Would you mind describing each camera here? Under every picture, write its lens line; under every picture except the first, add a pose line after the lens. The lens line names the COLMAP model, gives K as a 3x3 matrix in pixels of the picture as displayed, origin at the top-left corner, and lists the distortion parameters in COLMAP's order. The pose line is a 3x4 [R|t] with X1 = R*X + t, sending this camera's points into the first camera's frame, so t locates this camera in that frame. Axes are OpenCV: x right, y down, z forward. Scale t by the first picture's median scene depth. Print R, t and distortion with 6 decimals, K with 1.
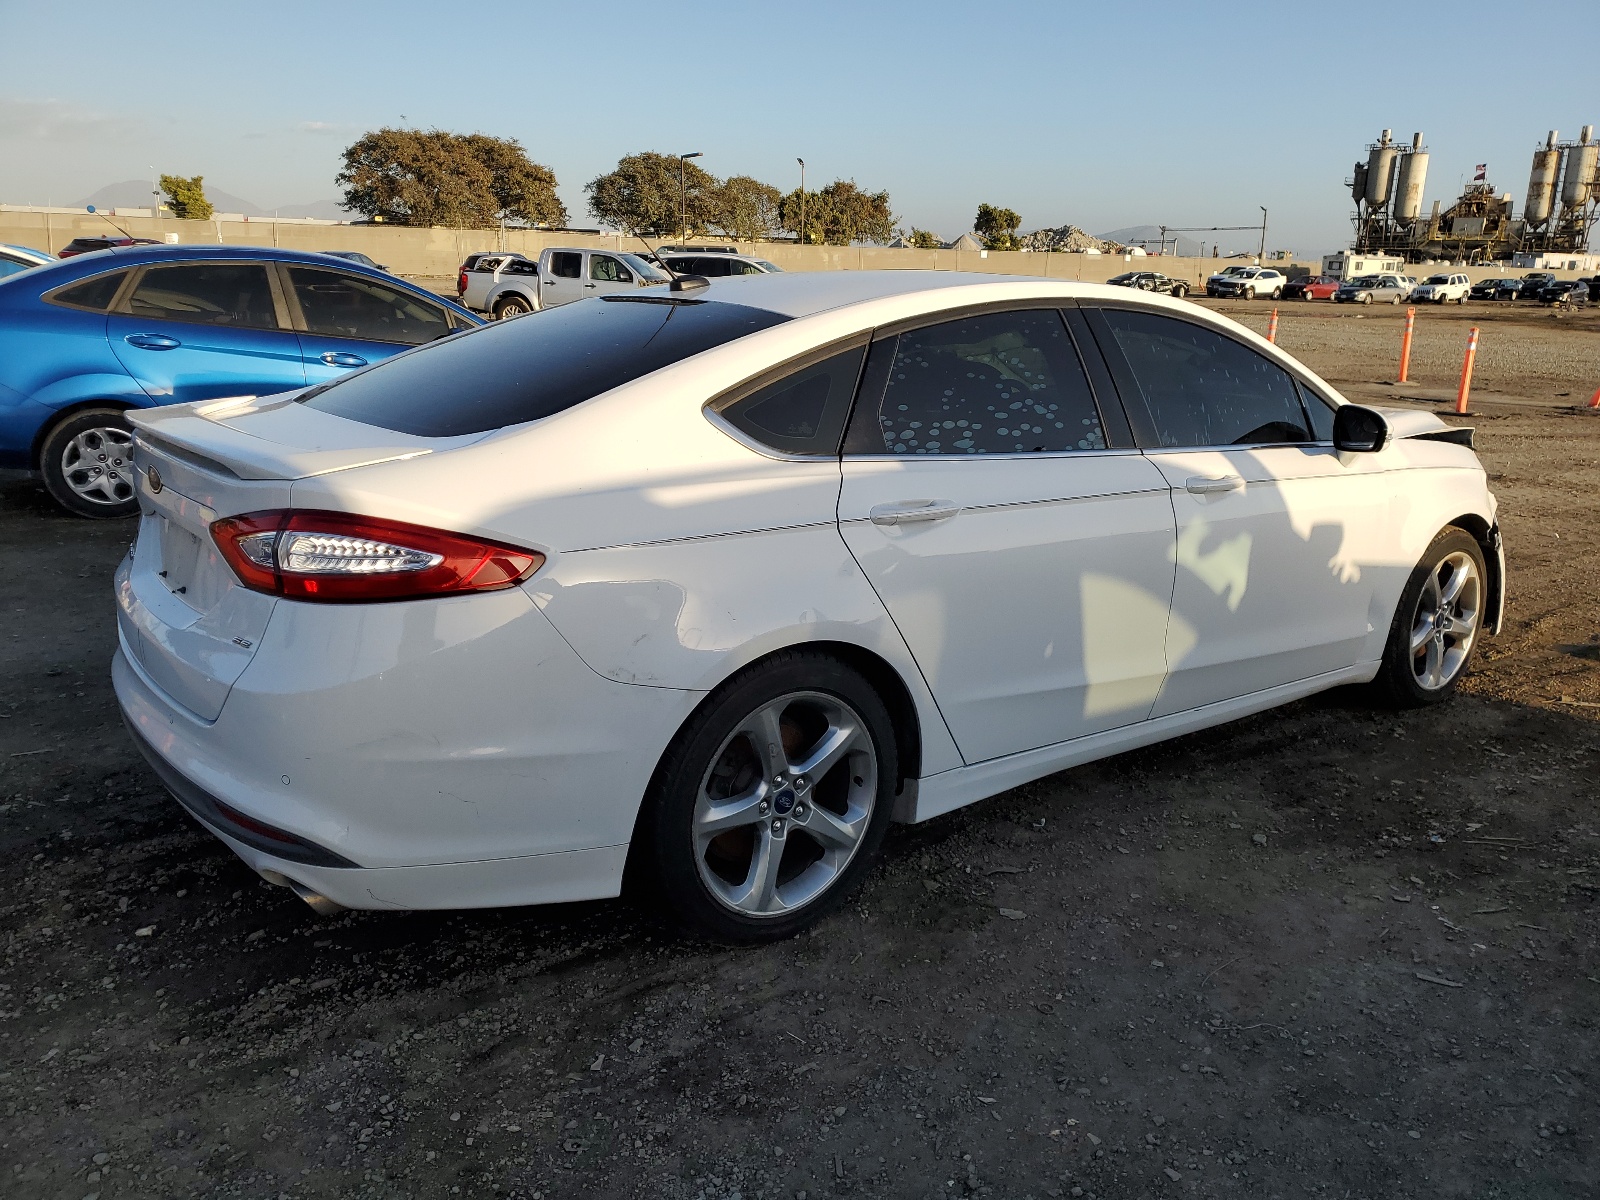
lens RADIAL K [[1214.4, 0, 803.3], [0, 1214.4, 593.9], [0, 0, 1]] dist [0.028641, -0.034204]
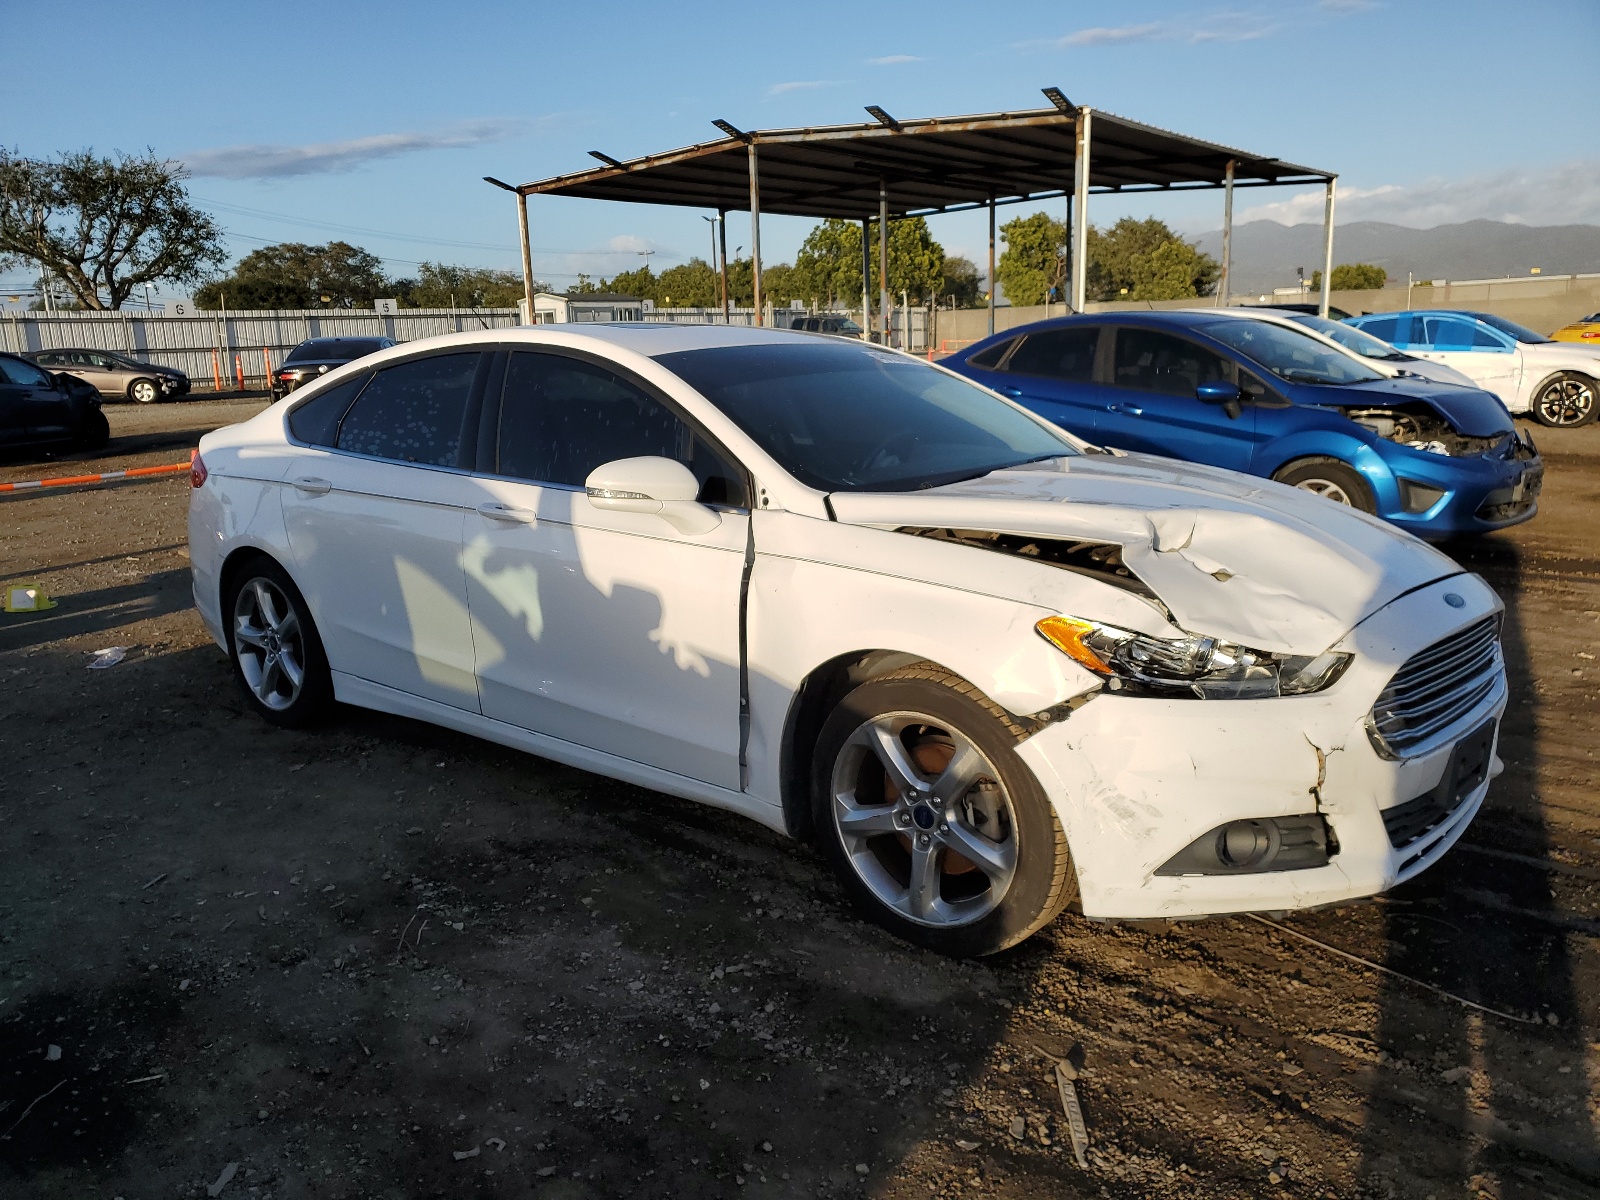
lens RADIAL K [[1214.4, 0, 809.3], [0, 1214.4, 605.0], [0, 0, 1]] dist [0.028641, -0.034204]
pose [[0.233934, 0.167353, -0.957741, 1.432033], [-0.206919, 0.971077, 0.119142, -0.191821], [0.949979, 0.170303, 0.261796, 0.993985]]
